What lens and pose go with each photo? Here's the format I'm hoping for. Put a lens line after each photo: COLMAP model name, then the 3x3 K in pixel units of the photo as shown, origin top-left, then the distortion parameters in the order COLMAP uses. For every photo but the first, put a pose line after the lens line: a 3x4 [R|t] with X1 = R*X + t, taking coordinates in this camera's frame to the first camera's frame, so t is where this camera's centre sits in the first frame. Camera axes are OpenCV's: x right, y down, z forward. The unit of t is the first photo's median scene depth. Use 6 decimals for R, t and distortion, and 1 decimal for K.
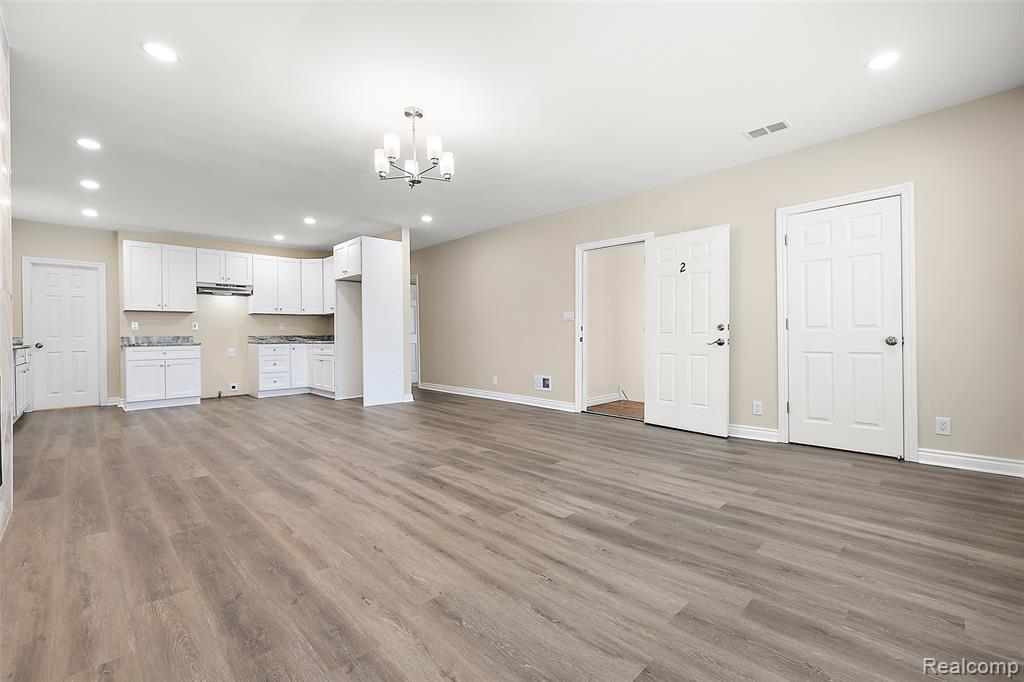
lens RADIAL K [[445.9, 0, 515.7], [0, 445.9, 338.2], [0, 0, 1]] dist [0.000520, 0.000418]
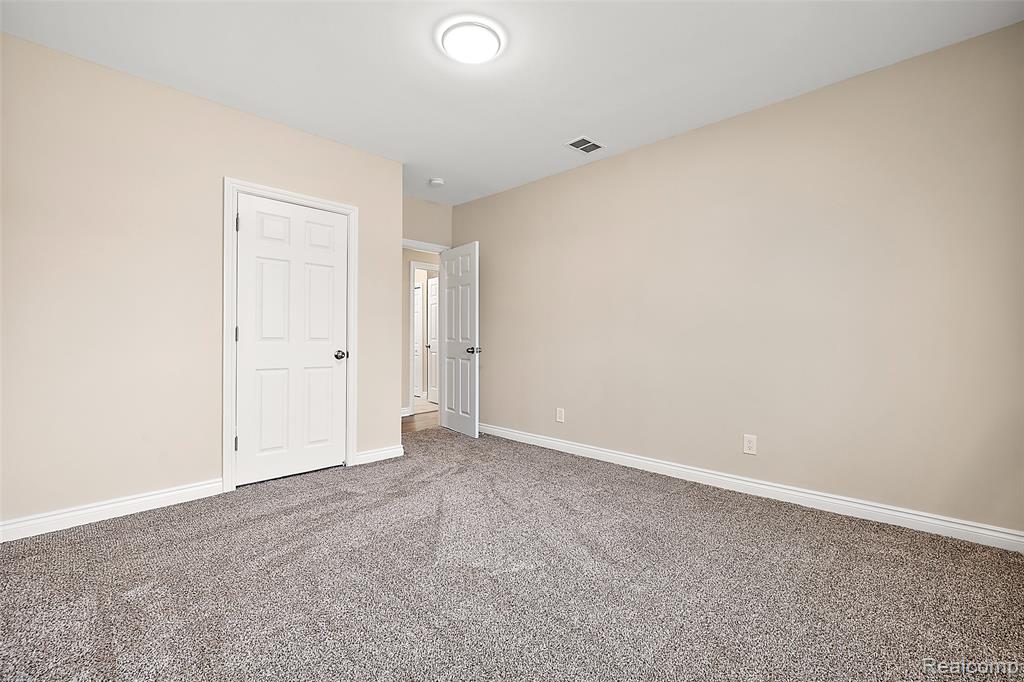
lens RADIAL K [[445.9, 0, 508.6], [0, 445.9, 349.1], [0, 0, 1]] dist [0.000520, 0.000418]
pose [[-0.058779, -0.016559, 0.998134, -0.205870], [-0.008930, 0.999831, 0.016062, -0.025902], [-0.998231, -0.007970, -0.058917, 0.666062]]
